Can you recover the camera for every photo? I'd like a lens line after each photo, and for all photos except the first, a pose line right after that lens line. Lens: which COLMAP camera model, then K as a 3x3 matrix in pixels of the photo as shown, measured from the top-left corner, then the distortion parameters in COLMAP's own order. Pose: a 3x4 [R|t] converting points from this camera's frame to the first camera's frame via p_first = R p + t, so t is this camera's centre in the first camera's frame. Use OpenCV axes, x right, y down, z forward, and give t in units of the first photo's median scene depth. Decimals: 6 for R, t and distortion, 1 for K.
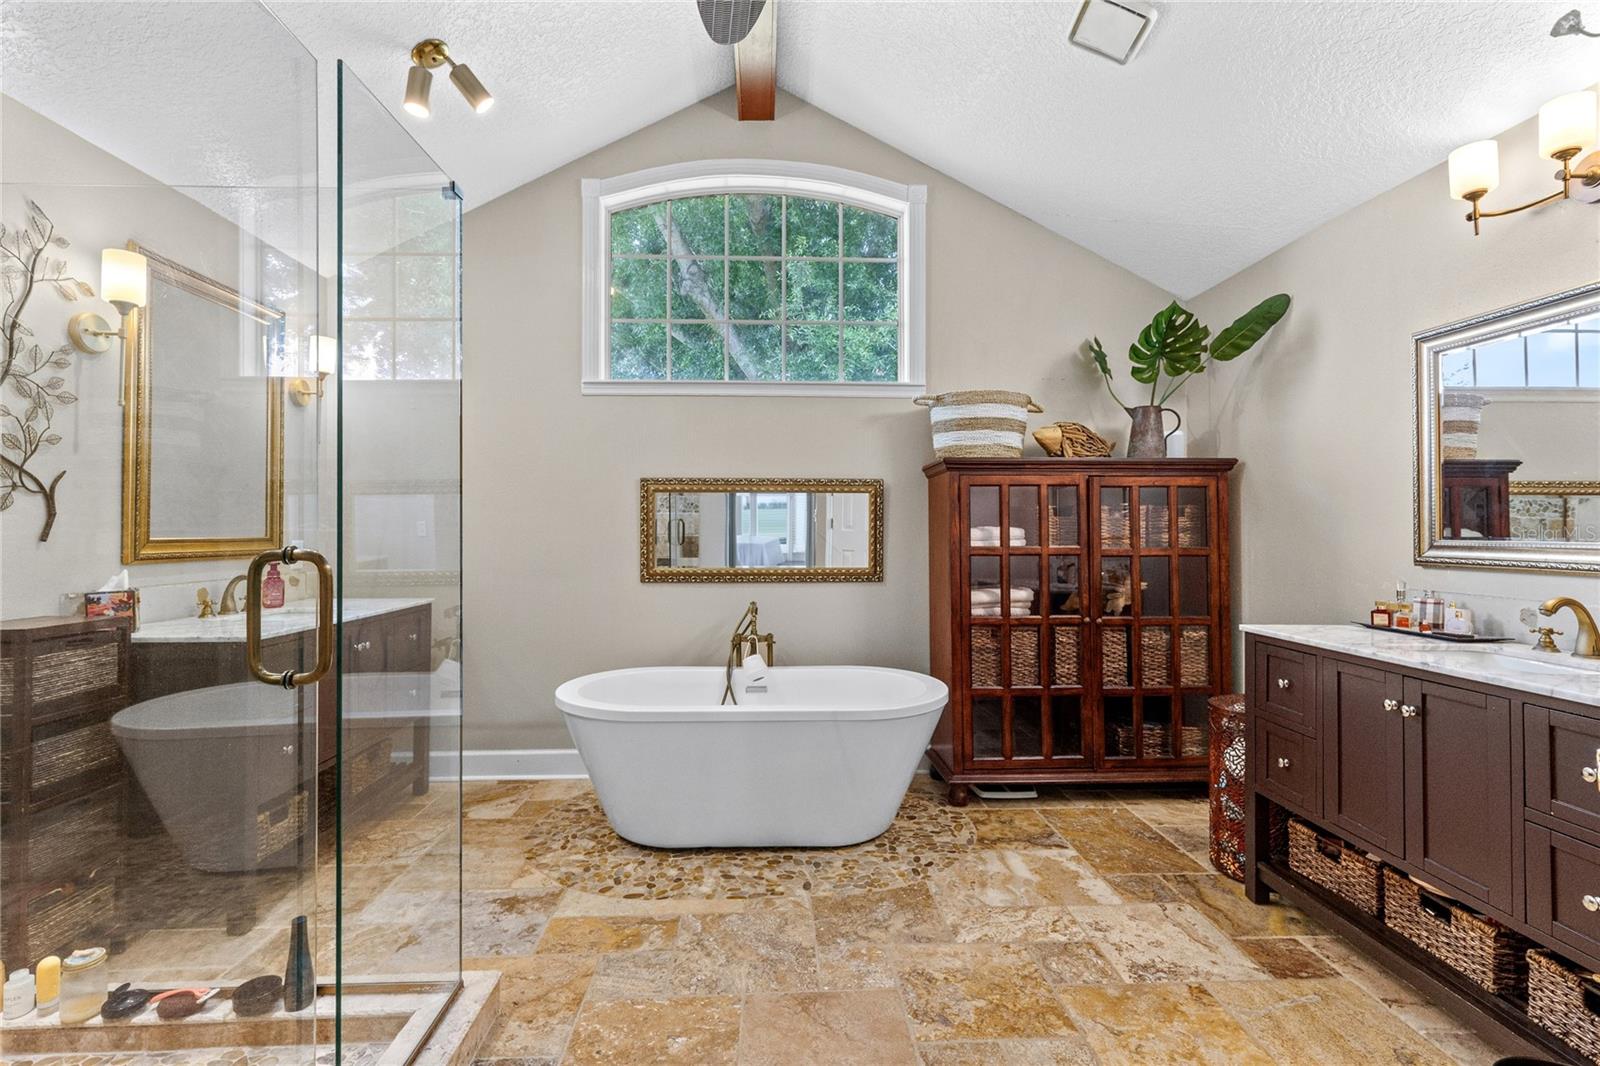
lens RADIAL K [[743.3, 0, 802.4], [0, 743.3, 536.8], [0, 0, 1]] dist [0.003027, -0.000045]
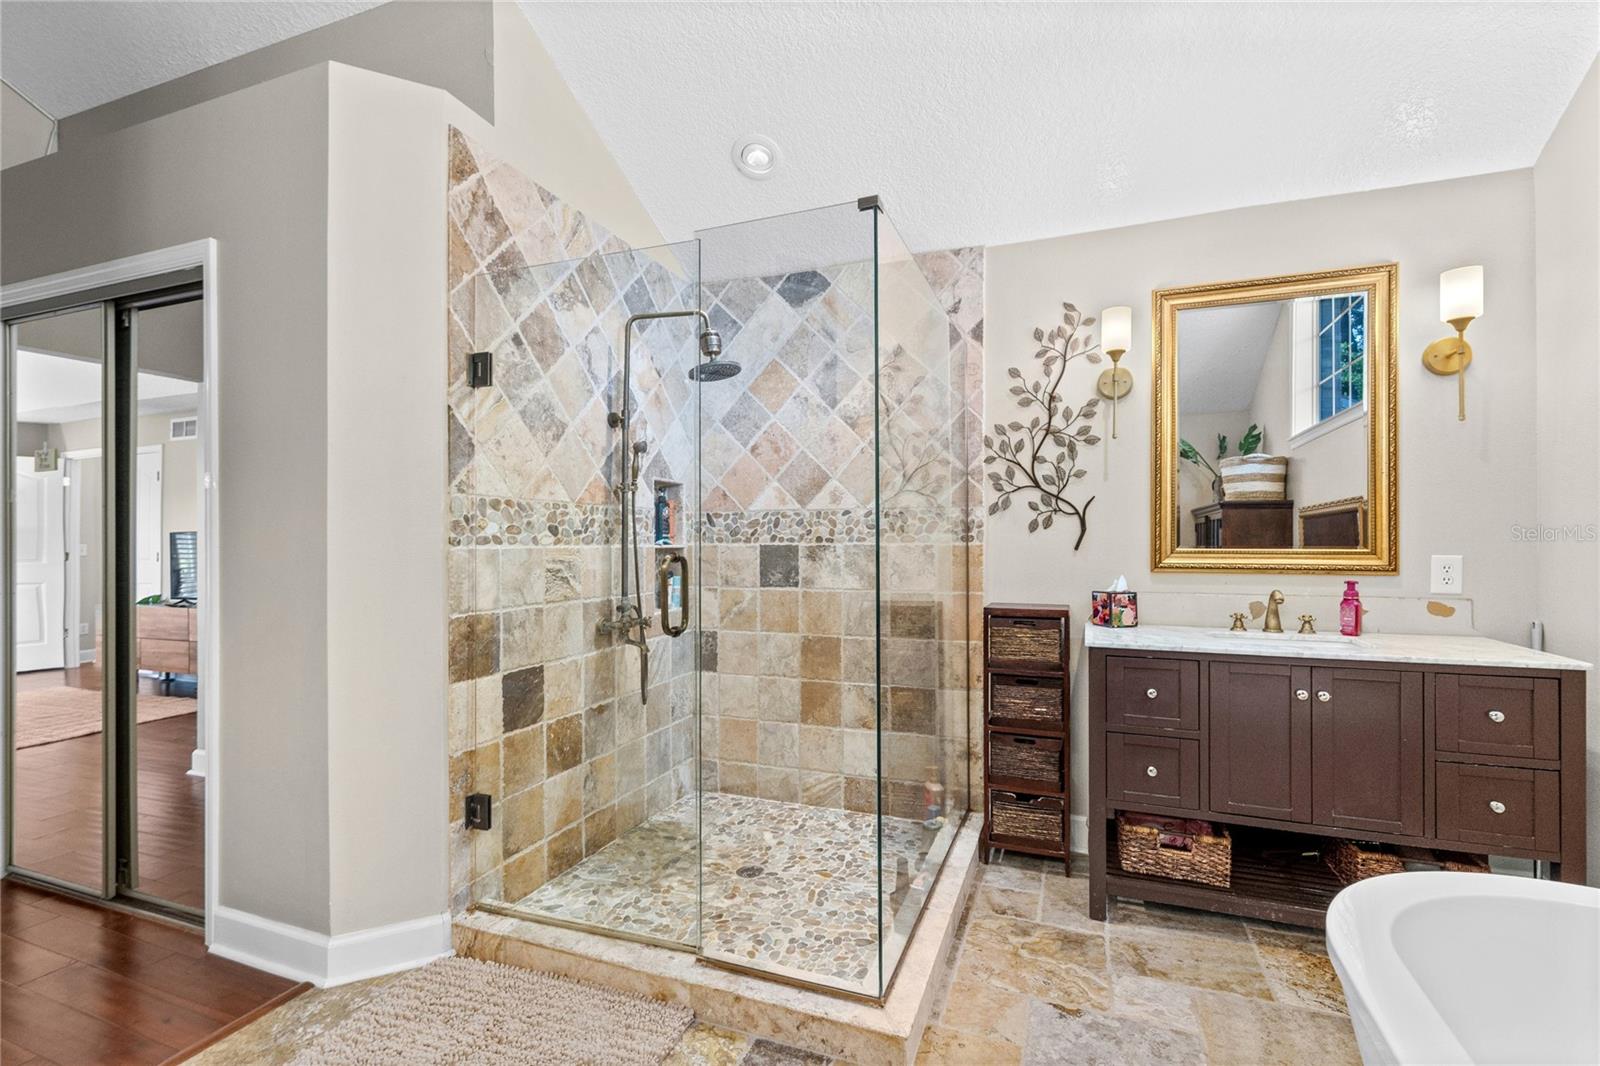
lens RADIAL K [[743.3, 0, 802.4], [0, 743.3, 536.8], [0, 0, 1]] dist [0.003027, -0.000045]
pose [[-0.404610, -0.004351, -0.914479, 0.412946], [-0.004746, 0.999985, -0.002658, -0.011416], [0.914477, 0.003264, -0.404625, 1.093910]]
